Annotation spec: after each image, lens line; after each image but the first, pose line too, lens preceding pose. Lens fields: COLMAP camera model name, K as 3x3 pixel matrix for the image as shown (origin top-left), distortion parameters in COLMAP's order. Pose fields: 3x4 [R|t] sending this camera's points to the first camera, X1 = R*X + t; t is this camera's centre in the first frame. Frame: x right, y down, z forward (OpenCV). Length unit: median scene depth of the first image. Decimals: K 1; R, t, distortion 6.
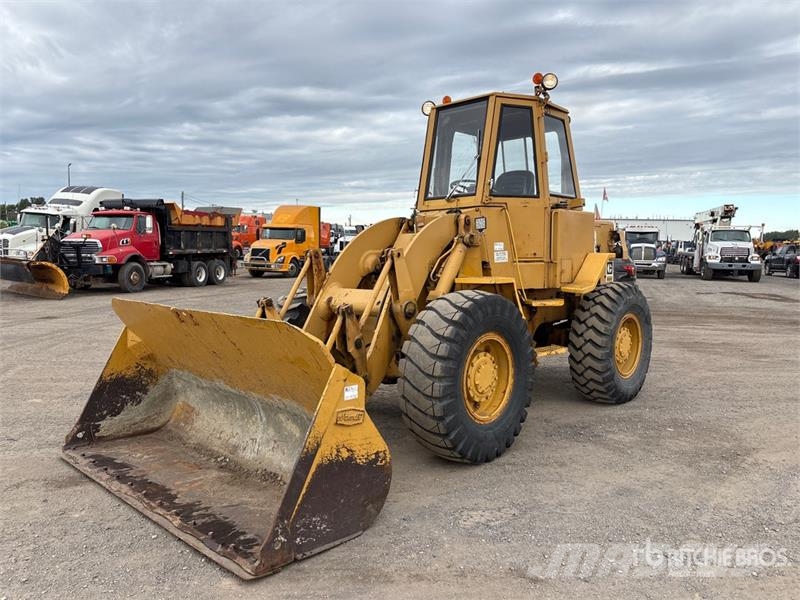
lens RADIAL K [[610.7, 0, 391.7], [0, 610.7, 316.4], [0, 0, 1]] dist [0.011384, 0.000523]
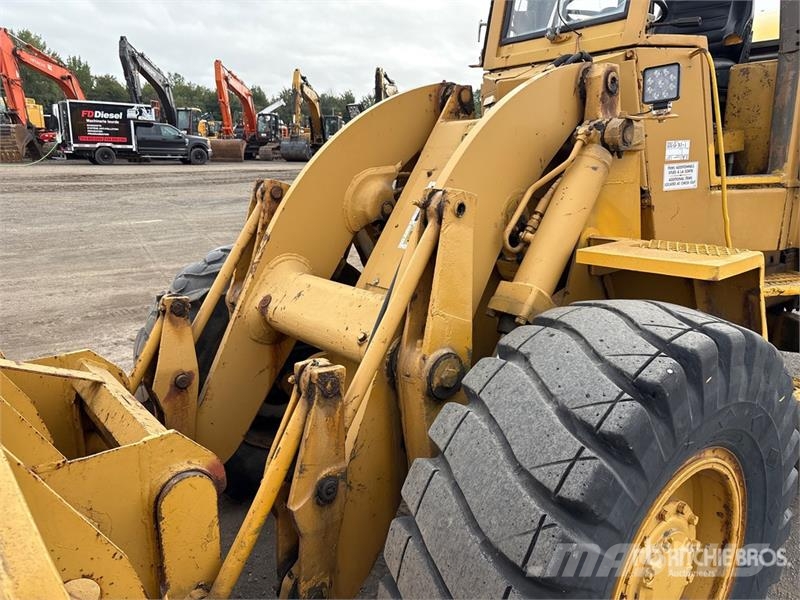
lens RADIAL K [[599.9, 0, 400.0], [0, 599.9, 300.0], [0, 0, 1]] dist [0.000345, -0.000176]
pose [[0.993244, 0.022987, -0.113741, 0.041154], [-0.006512, 0.989680, 0.143151, -0.077917], [0.115858, -0.141443, 0.983143, 0.619543]]
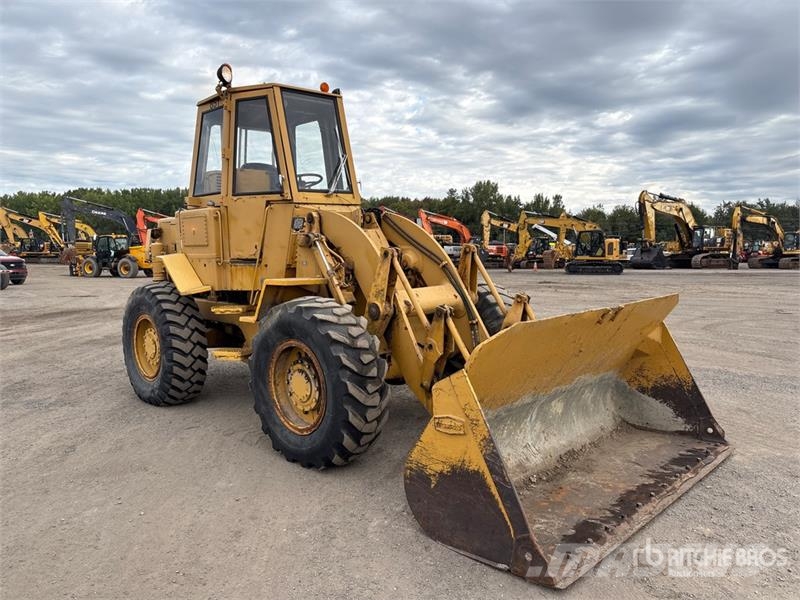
lens RADIAL K [[595.8, 0, 400.0], [0, 595.8, 300.0], [0, 0, 1]] dist [-0.000927, -0.000245]
pose [[0.009089, -0.101254, 0.994819, -0.989108], [0.108906, 0.989043, 0.099671, -0.123981], [-0.994010, 0.107436, 0.020016, 0.997917]]
